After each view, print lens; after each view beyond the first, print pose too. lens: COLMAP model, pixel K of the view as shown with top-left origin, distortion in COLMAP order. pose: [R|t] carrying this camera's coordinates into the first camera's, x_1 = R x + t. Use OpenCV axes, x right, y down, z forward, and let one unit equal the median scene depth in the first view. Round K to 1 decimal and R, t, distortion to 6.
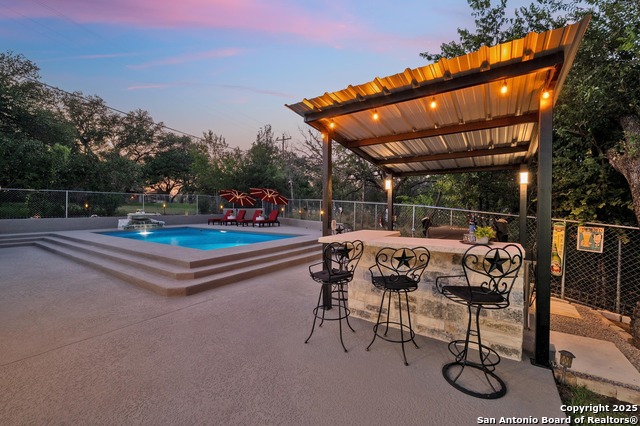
lens RADIAL K [[257.3, 0, 320.0], [0, 257.3, 213.0], [0, 0, 1]] dist [0.000704, 0.000055]
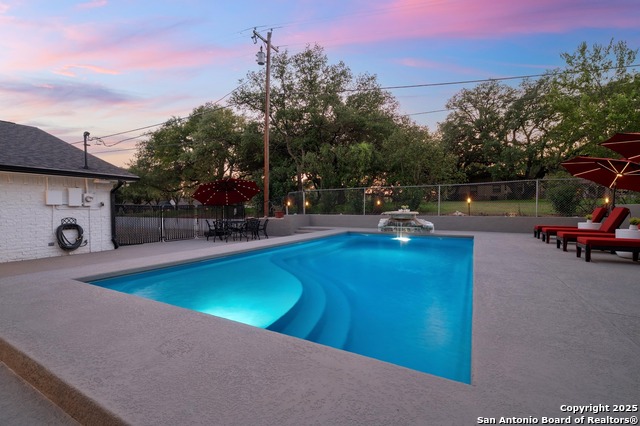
lens RADIAL K [[282.9, 0, 320.0], [0, 282.9, 213.0], [0, 0, 1]] dist [-0.001640, 0.000037]
pose [[0.091465, 0.017772, -0.995650, 0.080551], [-0.020335, 0.999666, 0.015976, -0.001965], [0.995601, 0.018786, 0.091796, 0.681863]]
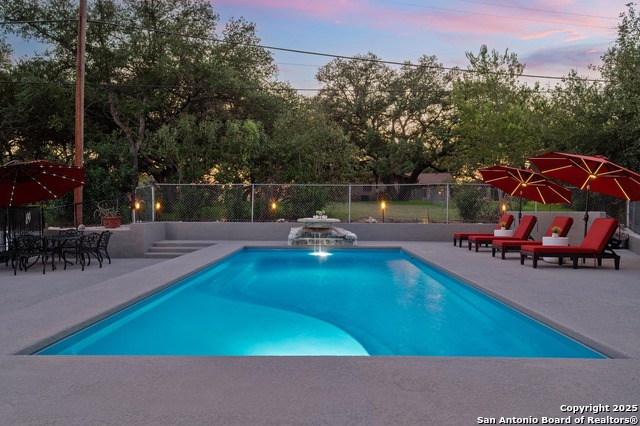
lens RADIAL K [[420.7, 0, 320.0], [0, 420.7, 213.0], [0, 0, 1]] dist [0.000248, -0.002265]
pose [[0.554490, 0.014000, -0.832073, 0.072606], [-0.024621, 0.999697, 0.000413, -0.010398], [0.831826, 0.020258, 0.554666, 0.480794]]
